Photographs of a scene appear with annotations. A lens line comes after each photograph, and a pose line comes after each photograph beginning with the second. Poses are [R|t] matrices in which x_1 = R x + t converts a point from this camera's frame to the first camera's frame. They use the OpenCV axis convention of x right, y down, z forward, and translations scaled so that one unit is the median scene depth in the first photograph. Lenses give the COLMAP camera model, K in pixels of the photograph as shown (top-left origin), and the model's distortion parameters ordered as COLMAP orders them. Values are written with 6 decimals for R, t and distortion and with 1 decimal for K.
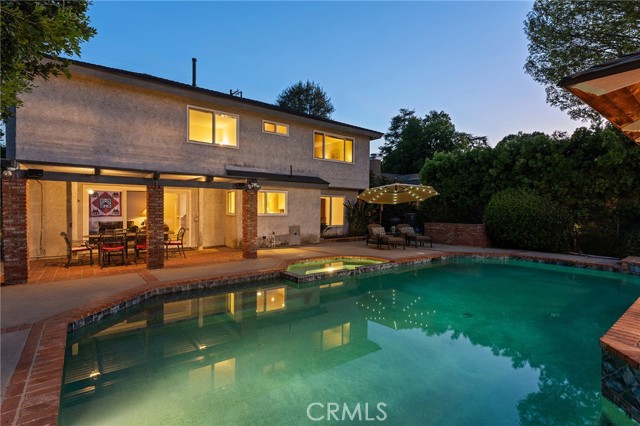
lens RADIAL K [[297.4, 0, 322.7], [0, 297.4, 210.9], [0, 0, 1]] dist [0.000380, -0.000140]
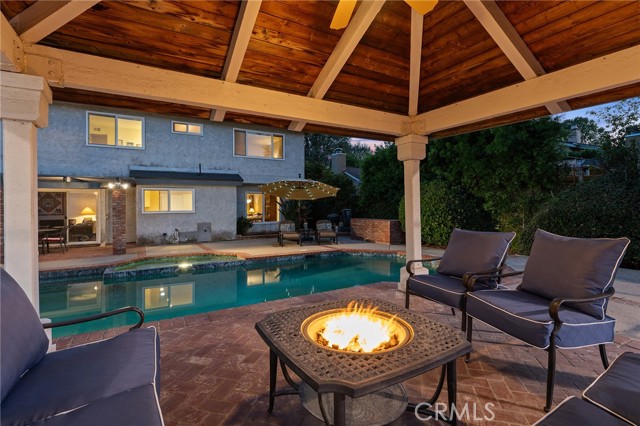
lens RADIAL K [[297.4, 0, 318.3], [0, 297.4, 204.3], [0, 0, 1]] dist [0.000380, -0.000140]
pose [[0.992358, -0.013561, -0.122645, 0.437483], [0.012332, 0.999866, -0.010769, 0.002668], [0.122775, 0.009175, 0.992392, 0.036074]]
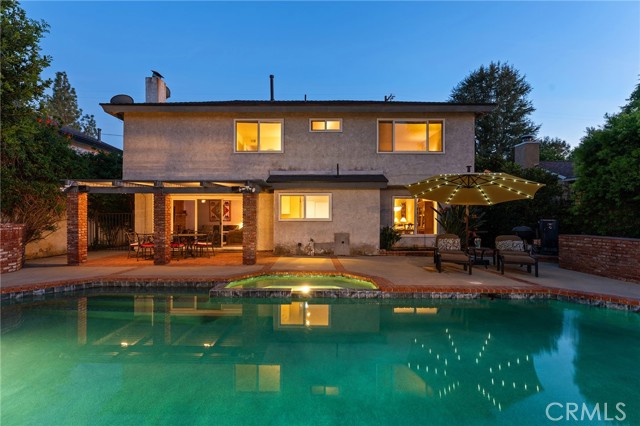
lens RADIAL K [[297.4, 0, 315.2], [0, 297.4, 213.1], [0, 0, 1]] dist [0.000380, -0.000140]
pose [[0.797277, -0.011074, -0.603513, 0.382795], [0.000004, 0.999832, -0.018340, 0.008521], [0.603614, 0.014619, 0.797143, 0.271515]]
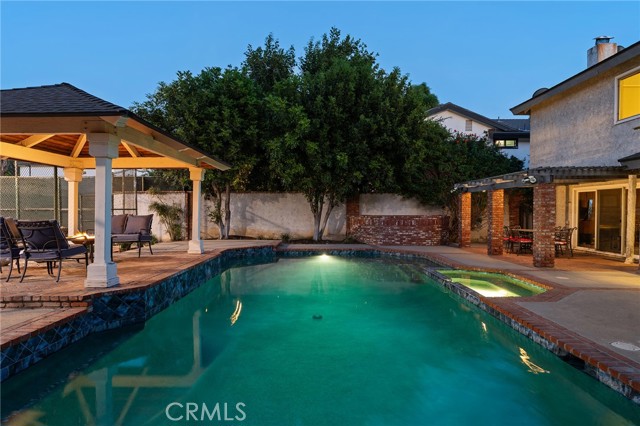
lens RADIAL K [[376.5, 0, 321.9], [0, 376.5, 213.4], [0, 0, 1]] dist [-0.007519, -0.001568]
pose [[-0.605547, -0.002295, -0.795806, 0.710448], [-0.011897, 0.999910, 0.006169, 0.009177], [0.795721, 0.013203, -0.605520, 0.859695]]
